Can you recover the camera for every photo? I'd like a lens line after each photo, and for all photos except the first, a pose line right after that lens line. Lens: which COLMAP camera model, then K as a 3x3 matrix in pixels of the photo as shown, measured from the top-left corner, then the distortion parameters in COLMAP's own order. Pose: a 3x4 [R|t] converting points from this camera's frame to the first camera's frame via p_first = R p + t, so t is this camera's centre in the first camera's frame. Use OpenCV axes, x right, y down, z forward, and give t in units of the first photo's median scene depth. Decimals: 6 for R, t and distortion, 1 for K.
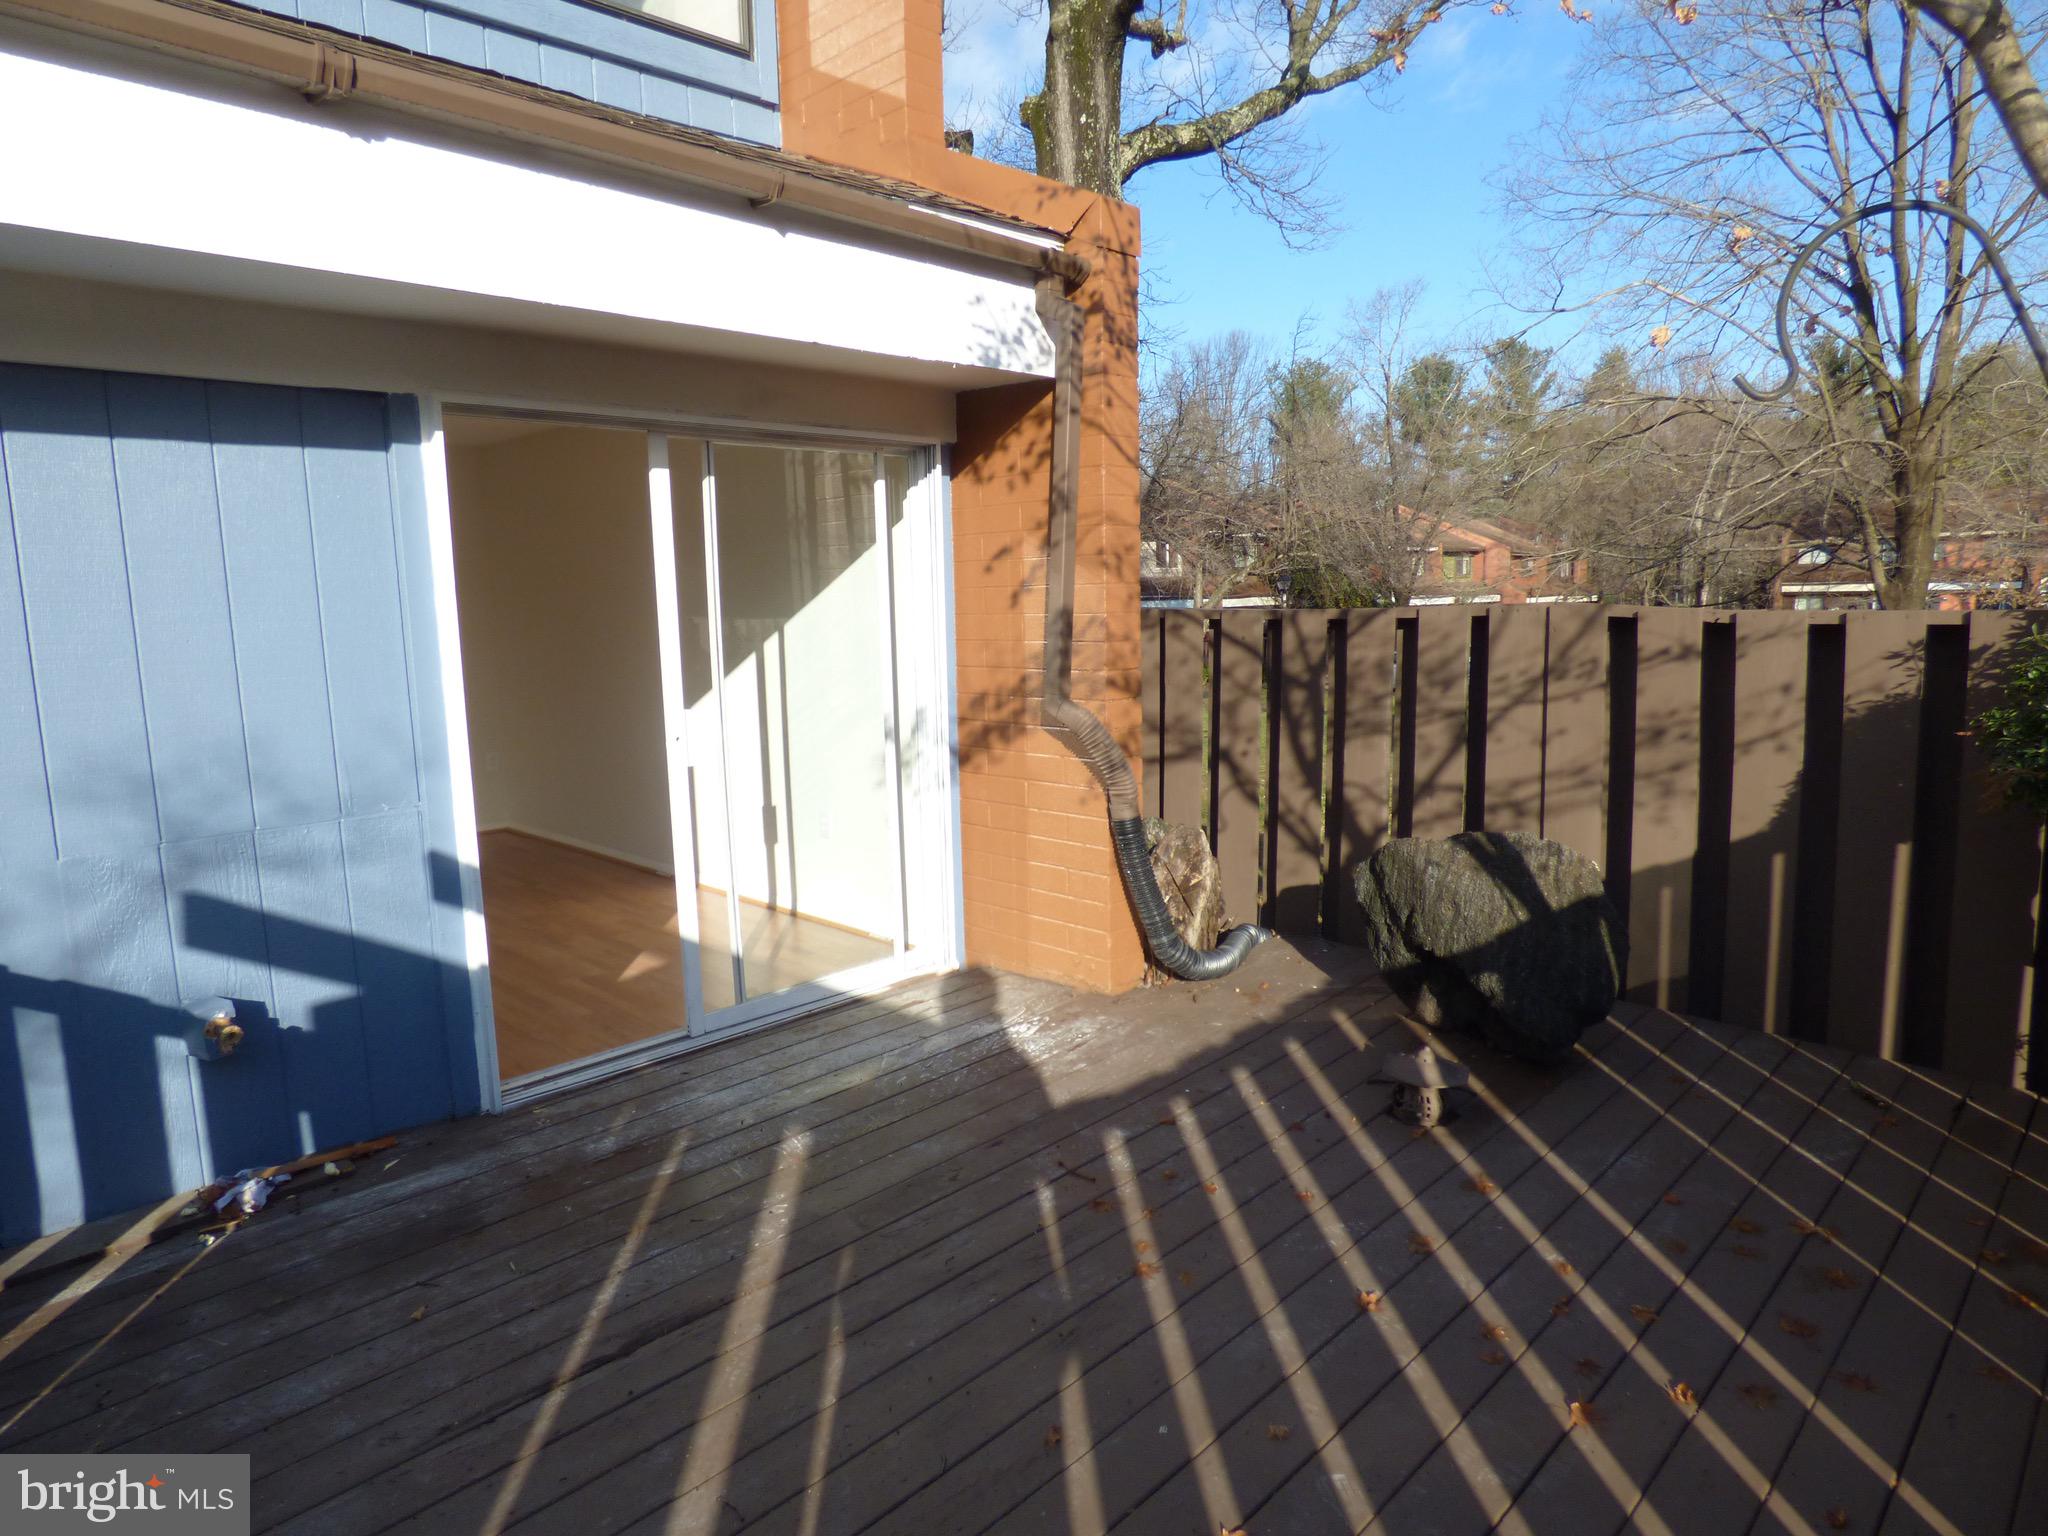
lens RADIAL K [[1223.4, 0, 1024.5], [0, 1223.4, 759.1], [0, 0, 1]] dist [-0.013563, 0.001546]
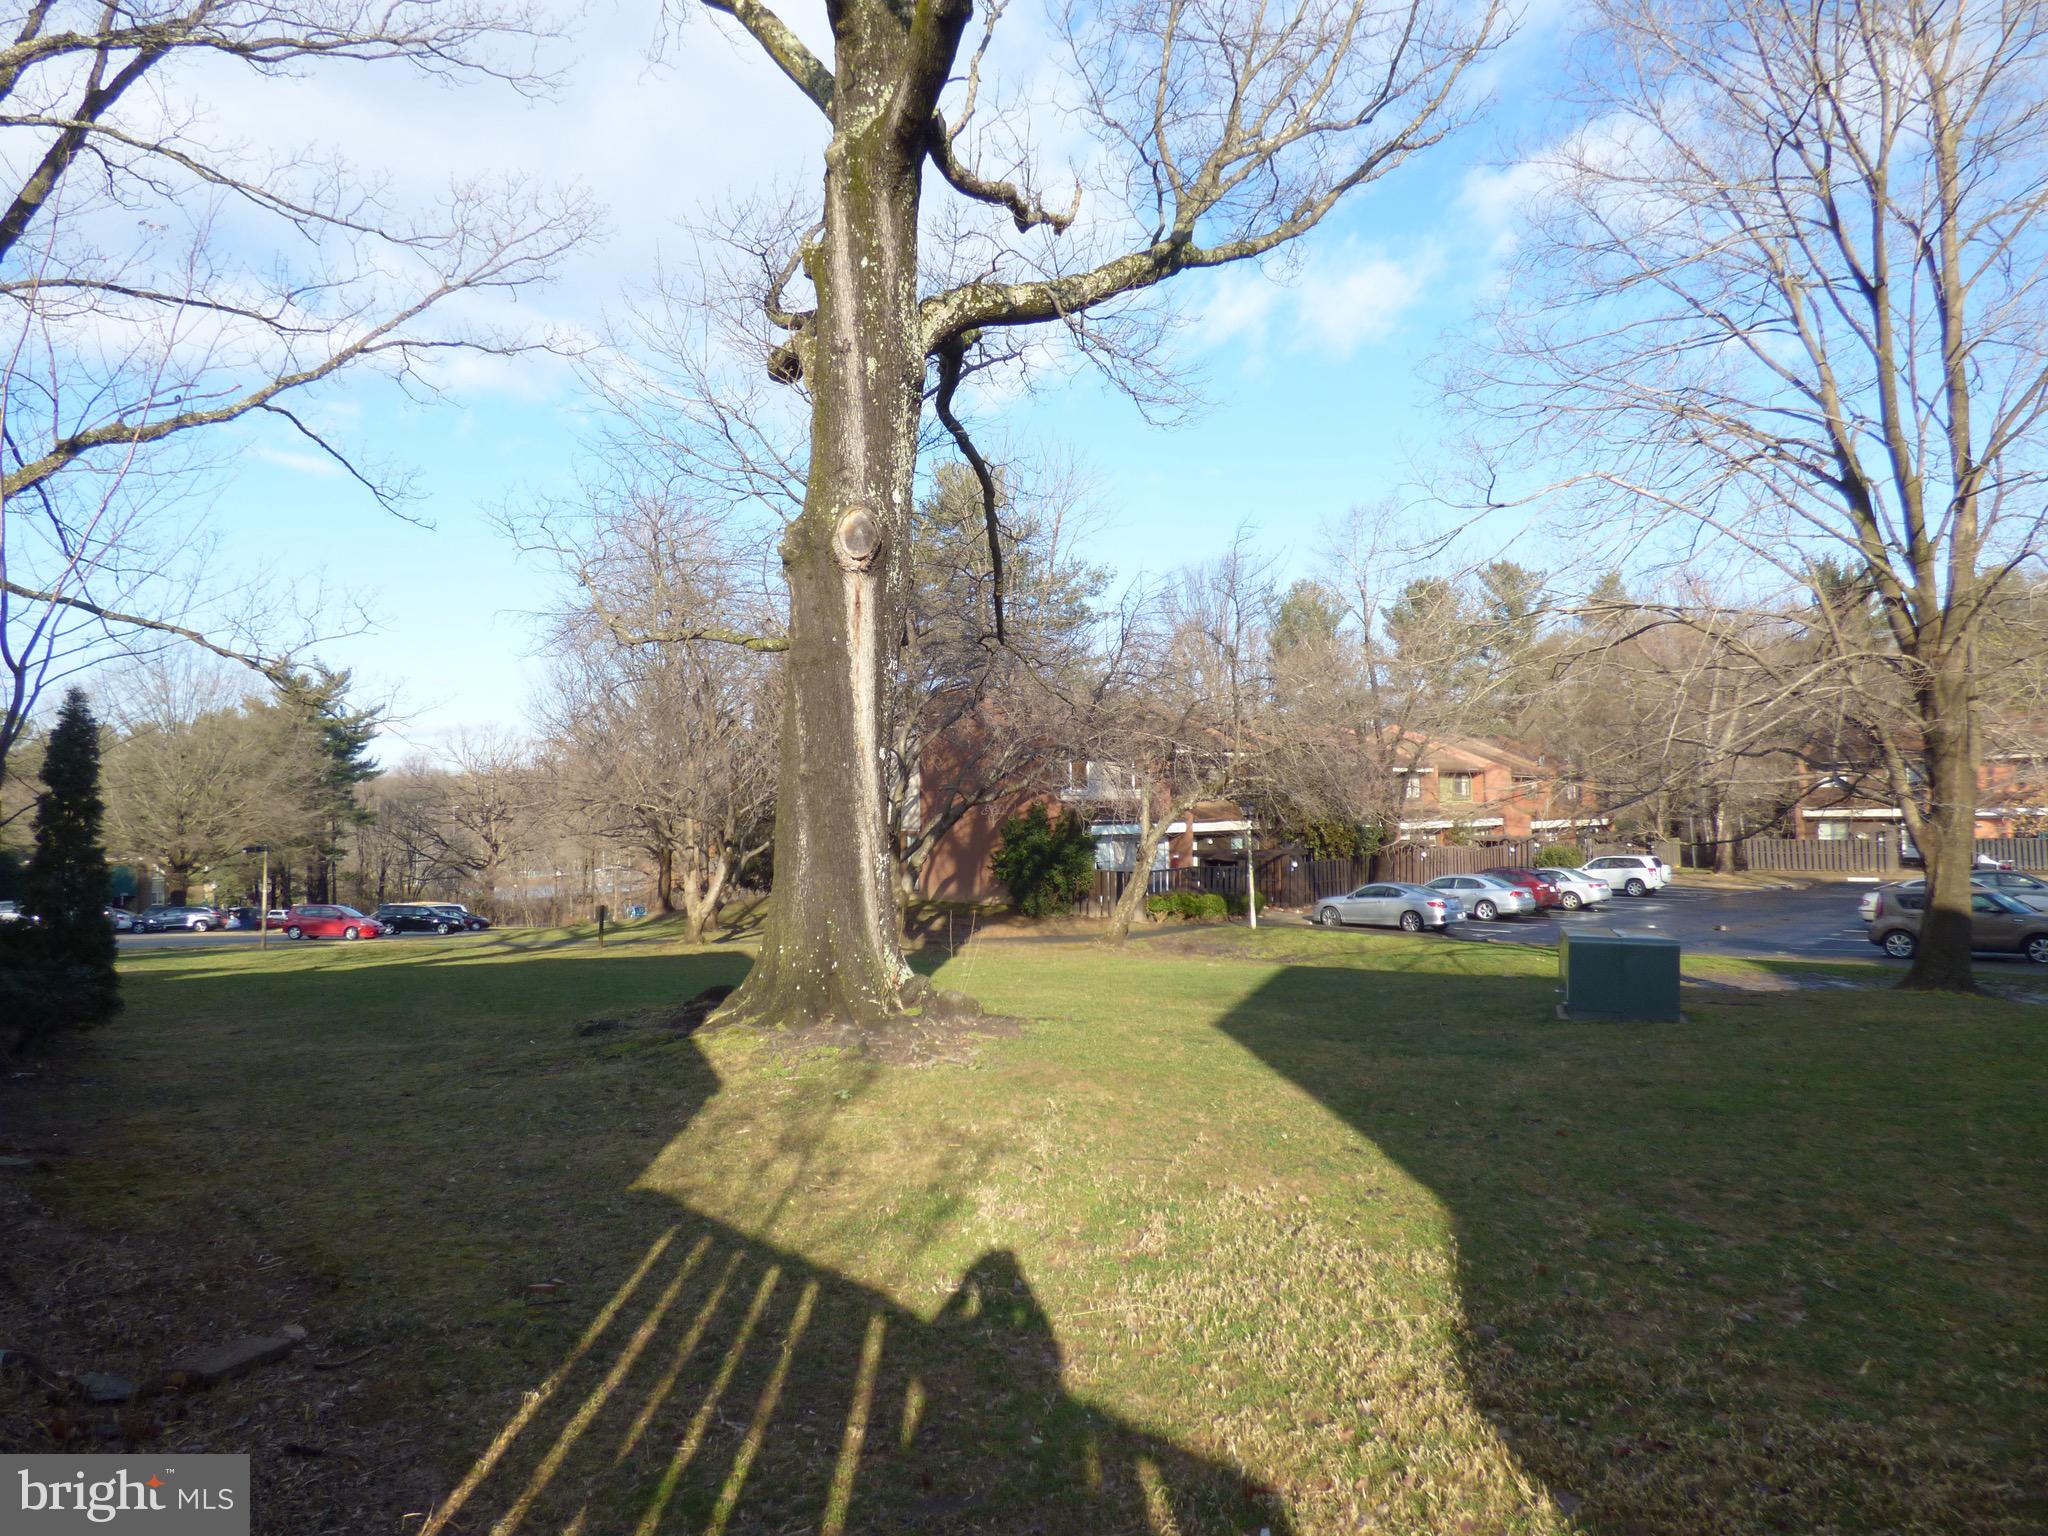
lens RADIAL K [[1223.4, 0, 1023.3], [0, 1223.4, 764.2], [0, 0, 1]] dist [-0.013563, 0.001546]
pose [[0.999783, 0.007446, -0.019471, 0.124389], [-0.010633, 0.985545, -0.169081, -0.040919], [0.017930, 0.169252, 0.985410, 0.182163]]
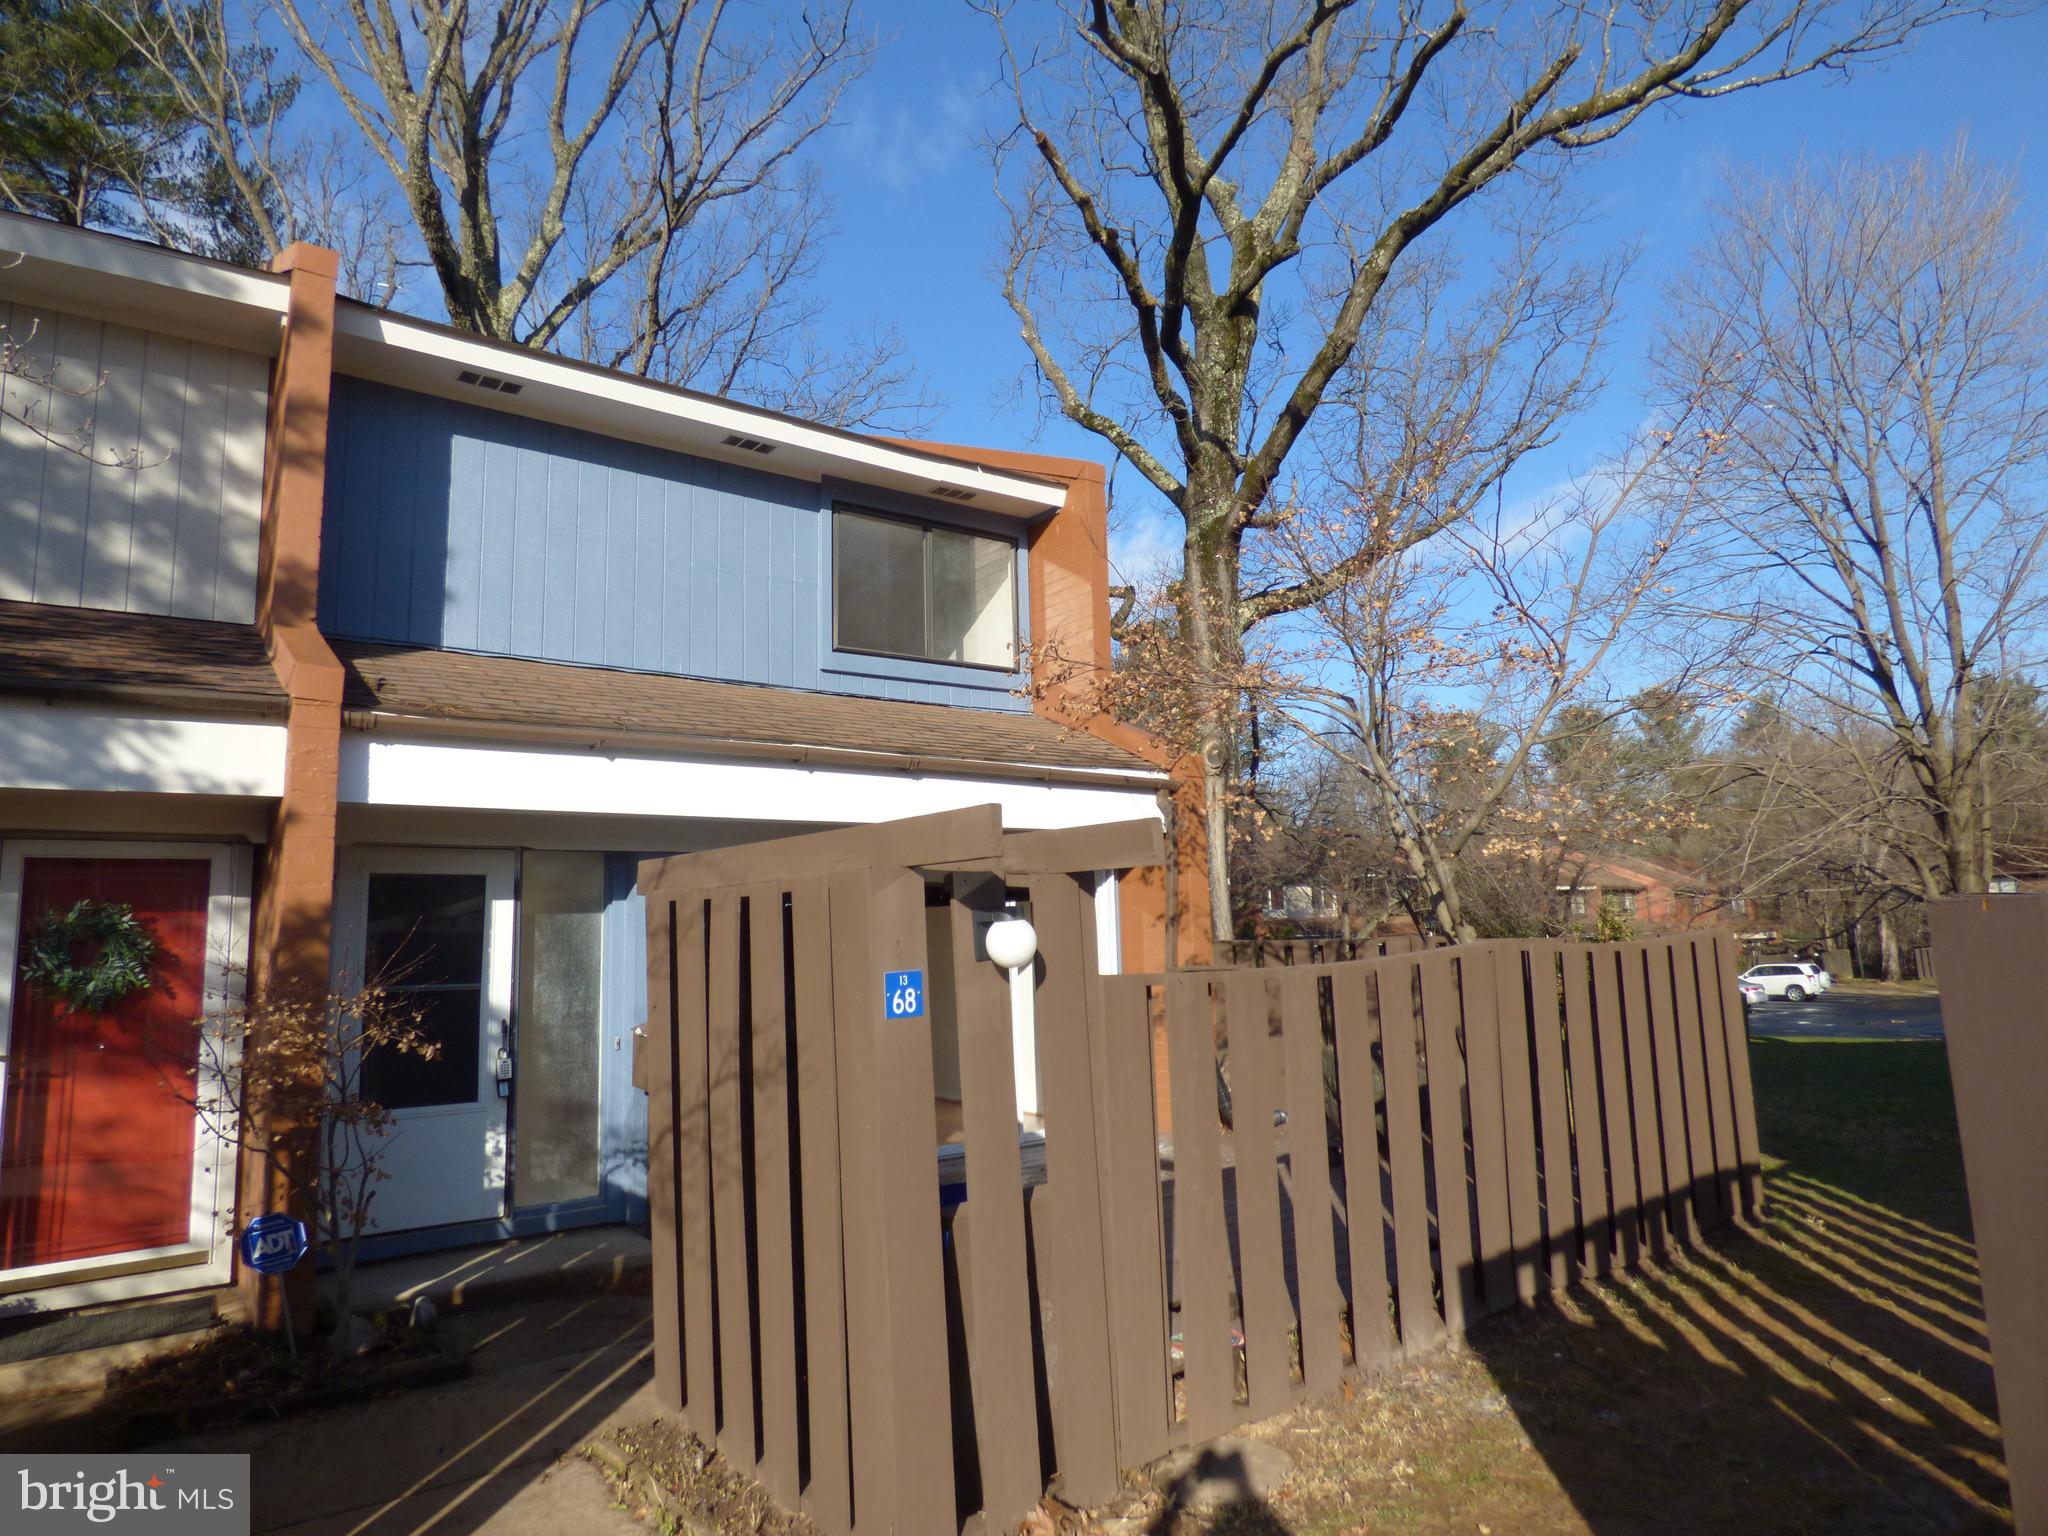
lens RADIAL K [[1223.4, 0, 1021.4], [0, 1223.4, 772.2], [0, 0, 1]] dist [-0.013563, 0.001546]
pose [[0.990104, -0.022697, -0.138488, 0.016033], [-0.014582, 0.964853, -0.262386, 0.033518], [0.139576, 0.261809, 0.954974, -0.241778]]
